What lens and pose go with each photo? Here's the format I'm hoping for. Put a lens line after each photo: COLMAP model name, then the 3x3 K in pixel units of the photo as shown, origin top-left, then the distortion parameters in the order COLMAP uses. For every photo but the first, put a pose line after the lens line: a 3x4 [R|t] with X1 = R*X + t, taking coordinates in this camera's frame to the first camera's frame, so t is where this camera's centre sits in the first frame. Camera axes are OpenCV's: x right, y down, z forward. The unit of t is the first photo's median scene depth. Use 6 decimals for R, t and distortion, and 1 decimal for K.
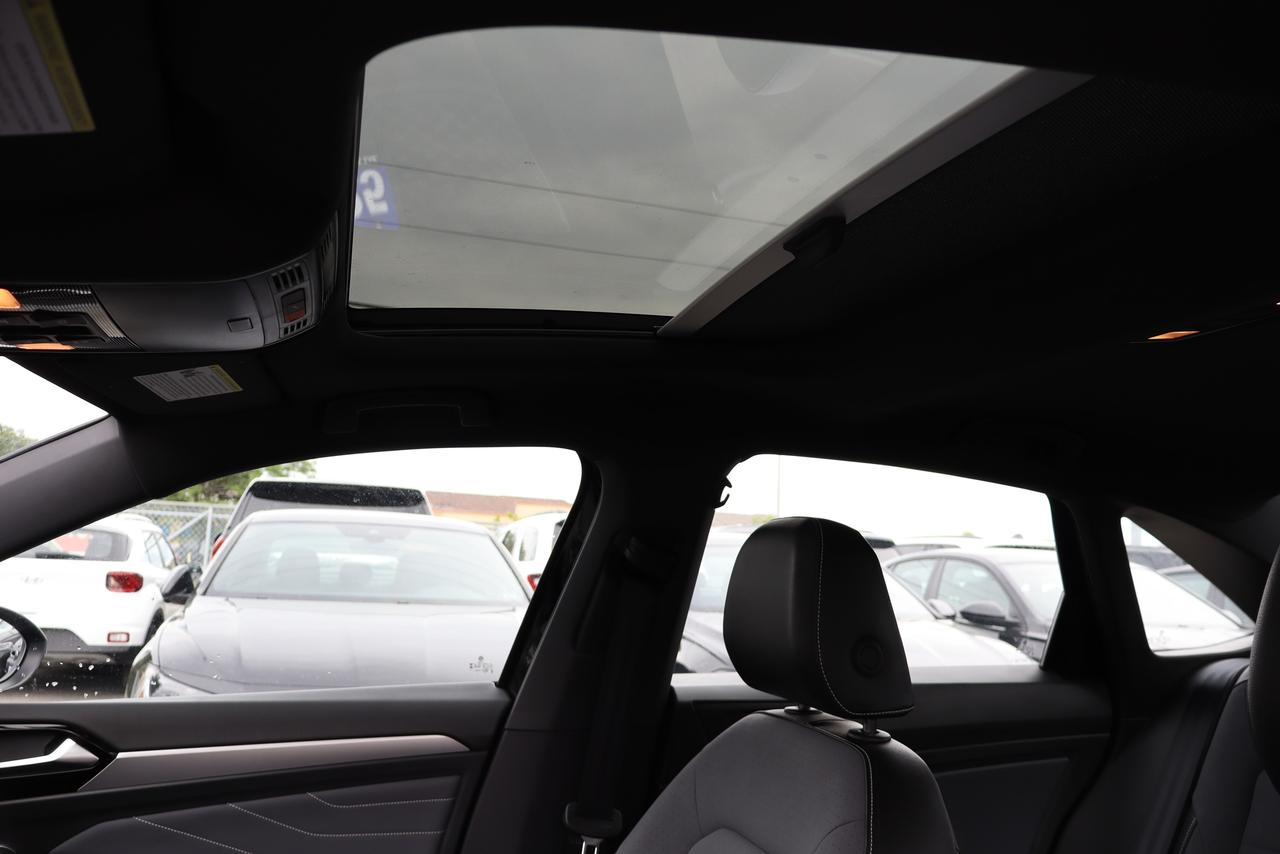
lens RADIAL K [[1080.9, 0, 632.7], [0, 1080.9, 423.3], [0, 0, 1]] dist [-0.002355, -0.002145]
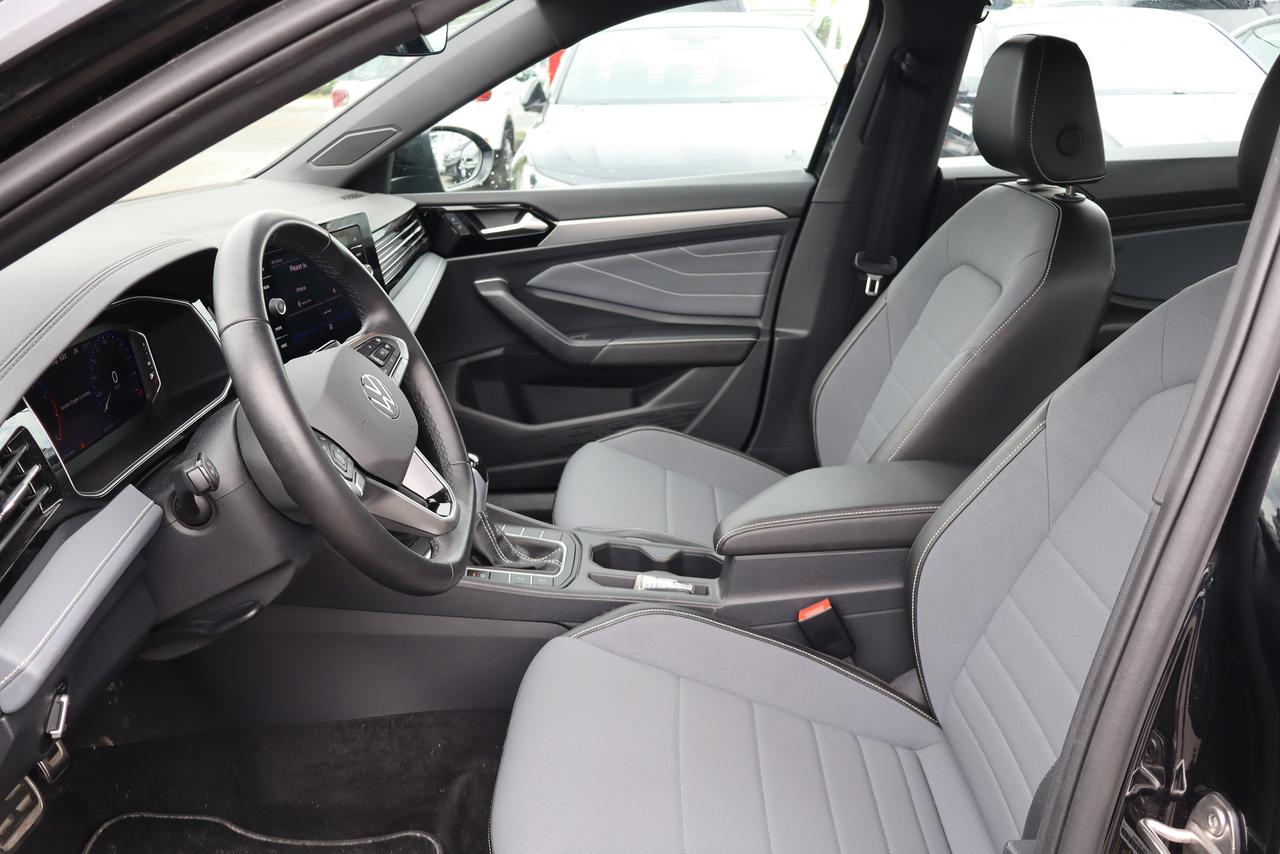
lens RADIAL K [[1080.9, 0, 643.3], [0, 1080.9, 430.1], [0, 0, 1]] dist [-0.002355, -0.002145]
pose [[0.961523, 0.034905, -0.272499, 0.062737], [0.091882, 0.893917, 0.438715, -0.086026], [0.258905, -0.446872, 0.856314, -0.383736]]
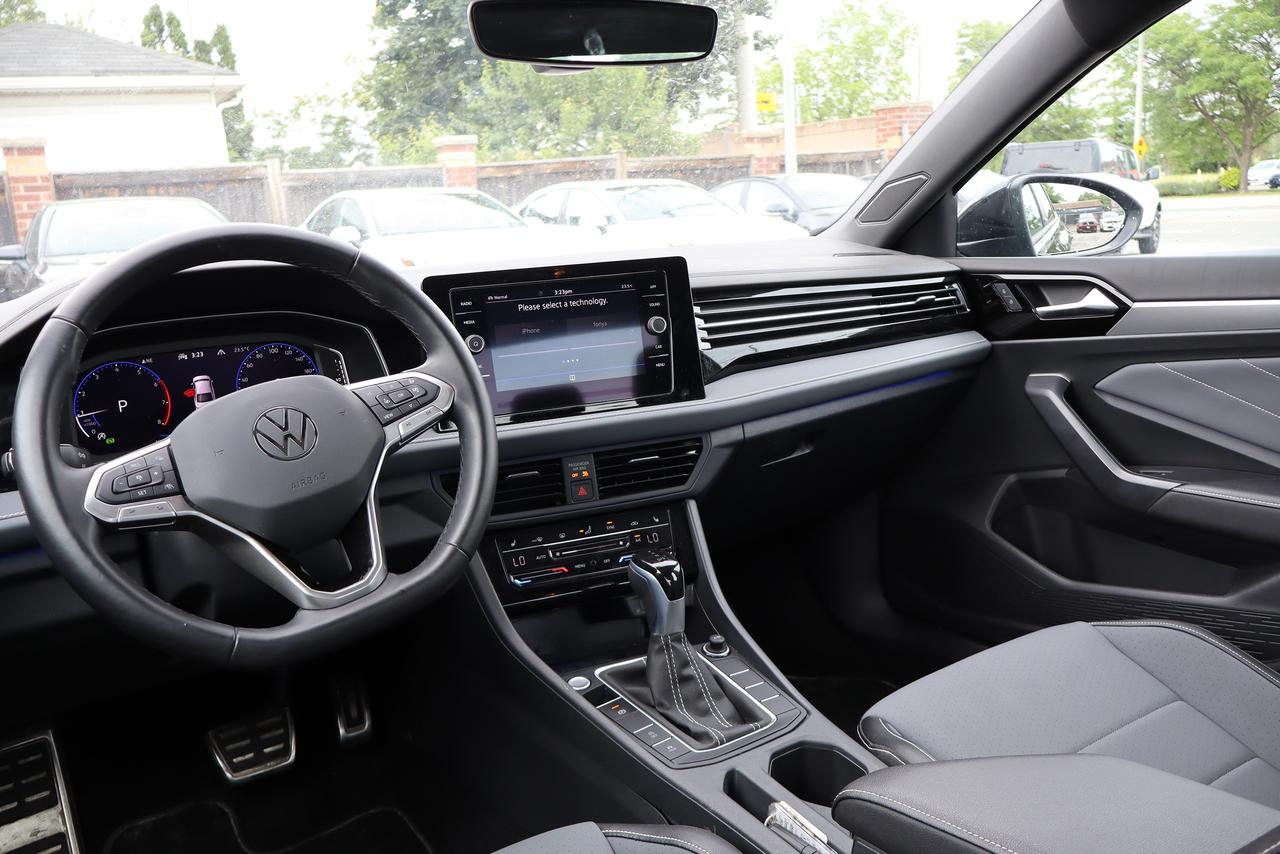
lens RADIAL K [[1080.9, 0, 646.6], [0, 1080.9, 429.5], [0, 0, 1]] dist [-0.002355, -0.002145]
pose [[0.326437, 0.131993, -0.935958, 0.353040], [0.201233, 0.957797, 0.205258, 0.102112], [0.923550, -0.255349, 0.286099, 0.203731]]
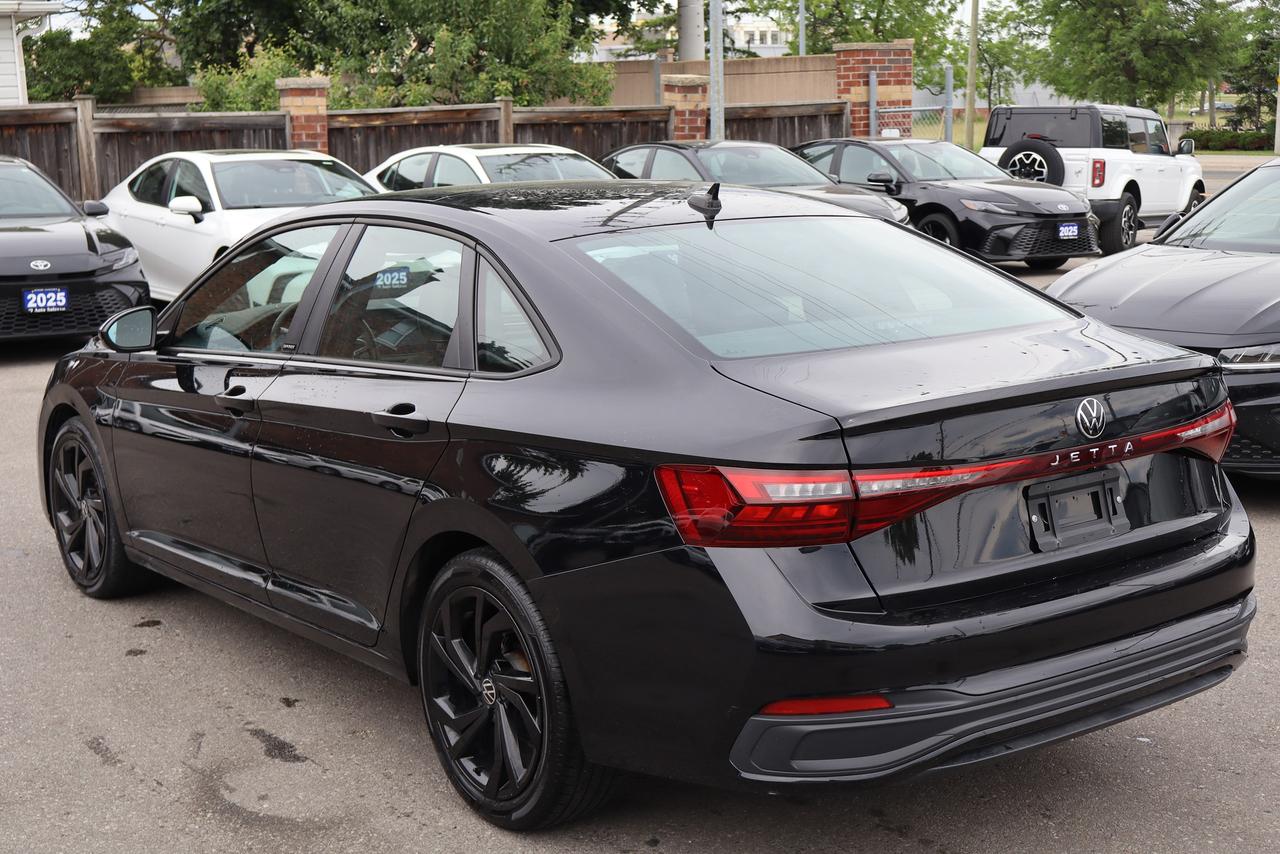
lens RADIAL K [[1872.3, 0, 636.5], [0, 1872.3, 432.8], [0, 0, 1]] dist [0.044692, 0.000000]
pose [[0.349685, 0.121812, -0.928914, 3.496479], [0.160407, 0.969085, 0.187464, -0.313578], [0.923033, -0.214558, 0.319335, -0.456268]]
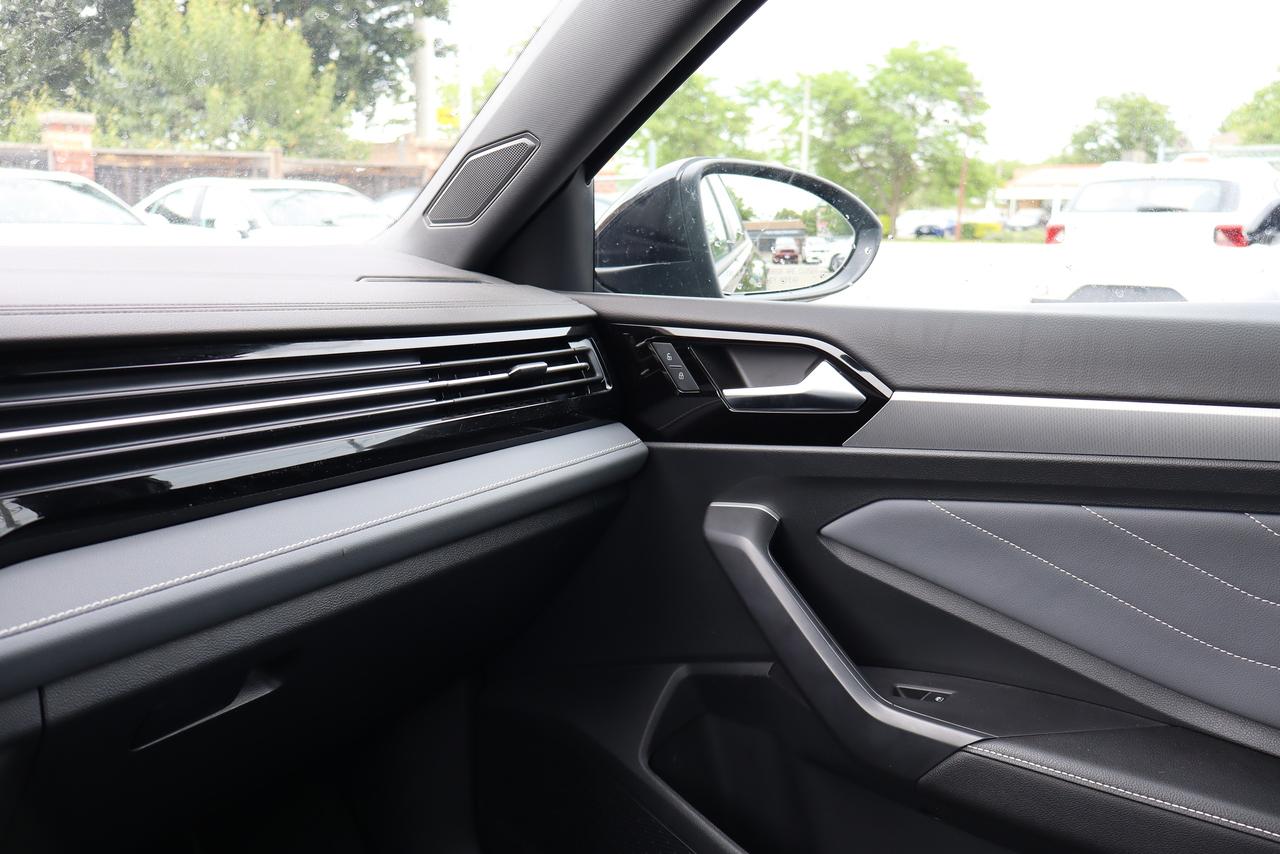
lens RADIAL K [[1080.9, 0, 650.2], [0, 1080.9, 428.3], [0, 0, 1]] dist [-0.002355, -0.002145]
pose [[0.577980, 0.118139, -0.807454, -0.075569], [0.130603, 0.963320, 0.234430, 0.158791], [0.805532, -0.240952, 0.541350, 0.534545]]
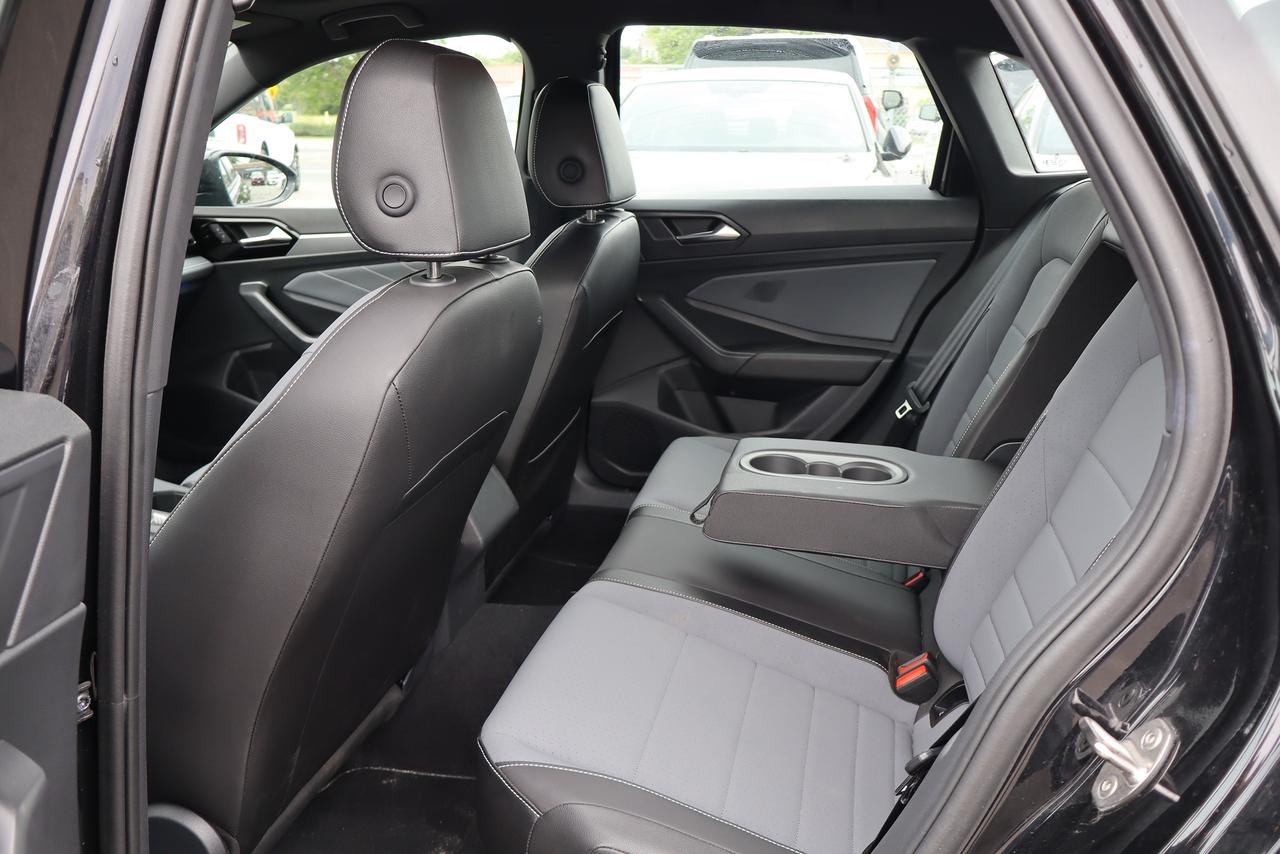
lens RADIAL K [[1080.9, 0, 641.1], [0, 1080.9, 424.4], [0, 0, 1]] dist [-0.002355, -0.002145]
pose [[0.877296, 0.095519, -0.470348, 0.818655], [0.099108, 0.922820, 0.372265, -0.013477], [0.469605, -0.373202, 0.800120, -0.256619]]
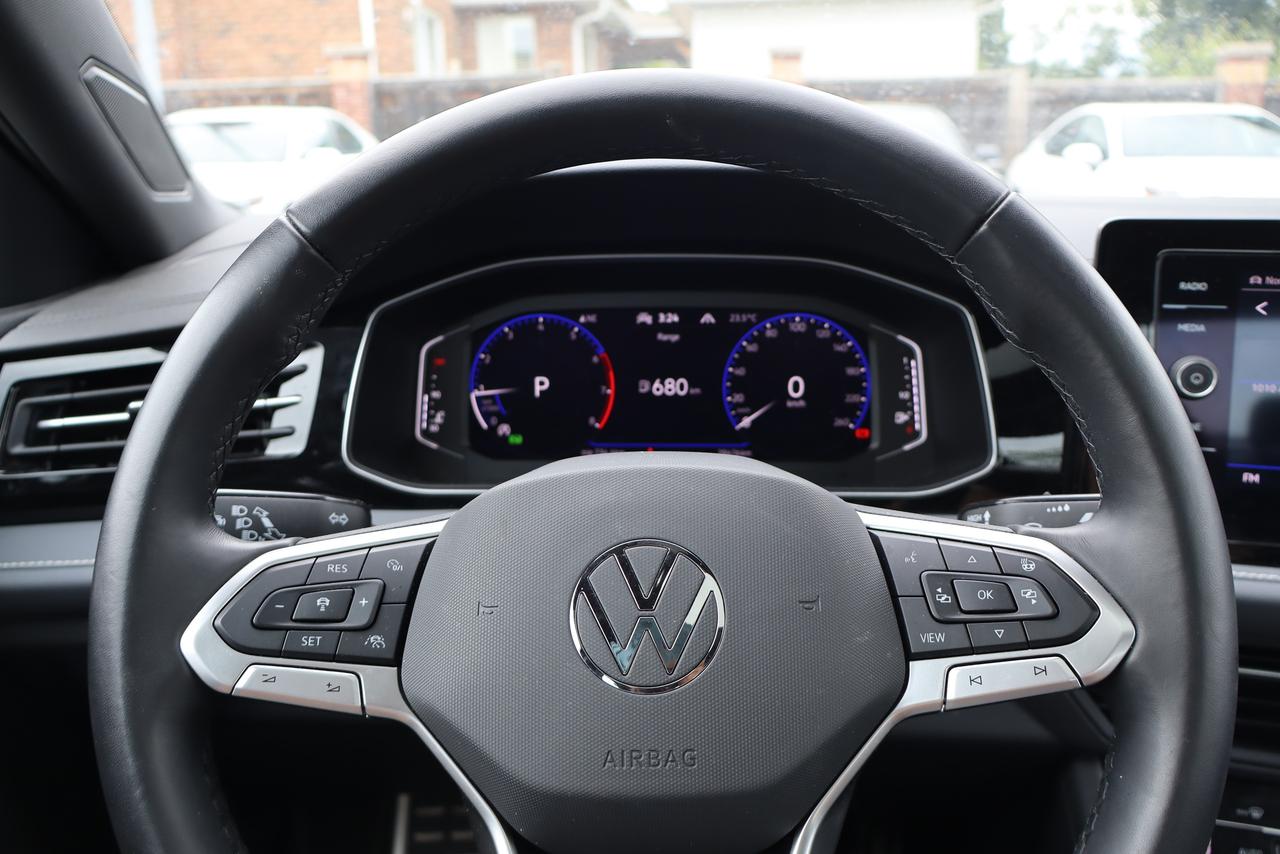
lens RADIAL K [[1080.9, 0, 643.5], [0, 1080.9, 404.5], [0, 0, 1]] dist [-0.002355, -0.002145]
pose [[-0.313823, 0.179253, -0.932407, -0.060083], [0.127416, 0.981086, 0.145727, 0.113477], [0.940893, -0.073071, -0.330727, 0.278690]]
